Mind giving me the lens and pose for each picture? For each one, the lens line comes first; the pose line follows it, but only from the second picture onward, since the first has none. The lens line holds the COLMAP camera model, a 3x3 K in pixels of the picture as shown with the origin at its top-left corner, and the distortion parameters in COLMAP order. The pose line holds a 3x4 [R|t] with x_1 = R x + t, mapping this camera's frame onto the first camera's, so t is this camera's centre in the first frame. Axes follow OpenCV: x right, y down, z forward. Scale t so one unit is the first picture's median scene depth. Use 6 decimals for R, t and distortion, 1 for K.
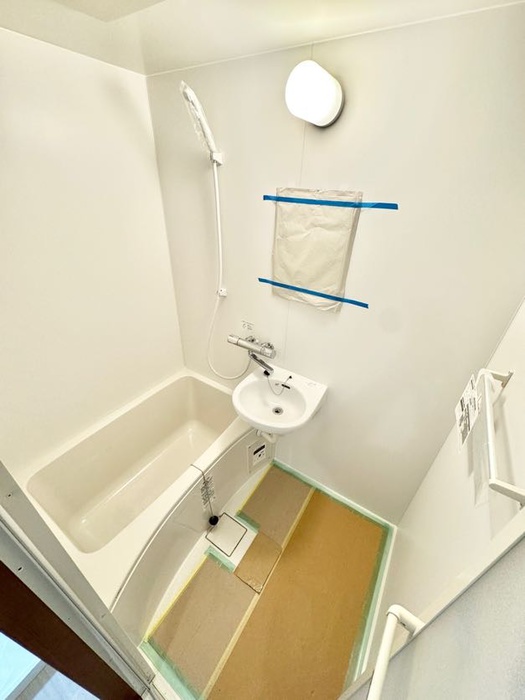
lens RADIAL K [[277.8, 0, 262.5], [0, 277.8, 350.0], [0, 0, 1]] dist [-0.002320, -0.000220]
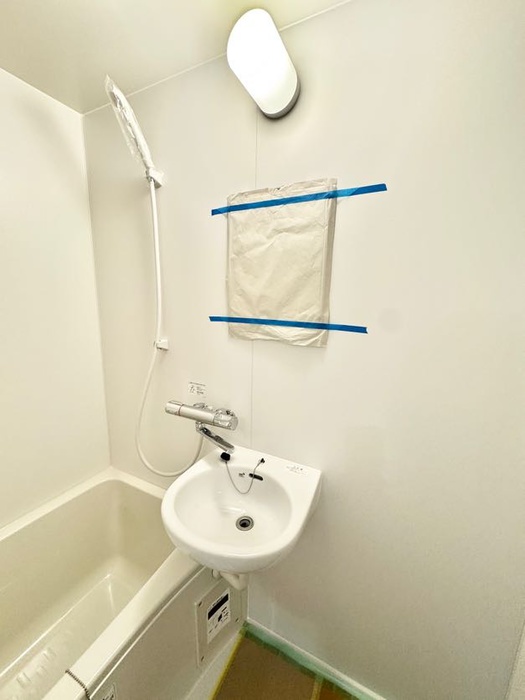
lens RADIAL K [[277.8, 0, 262.5], [0, 277.8, 350.0], [0, 0, 1]] dist [-0.002320, -0.000220]
pose [[0.993500, -0.032228, 0.109176, 0.045091], [0.068925, 0.933598, -0.351632, 0.097821], [-0.090595, 0.356871, 0.929750, 0.362958]]
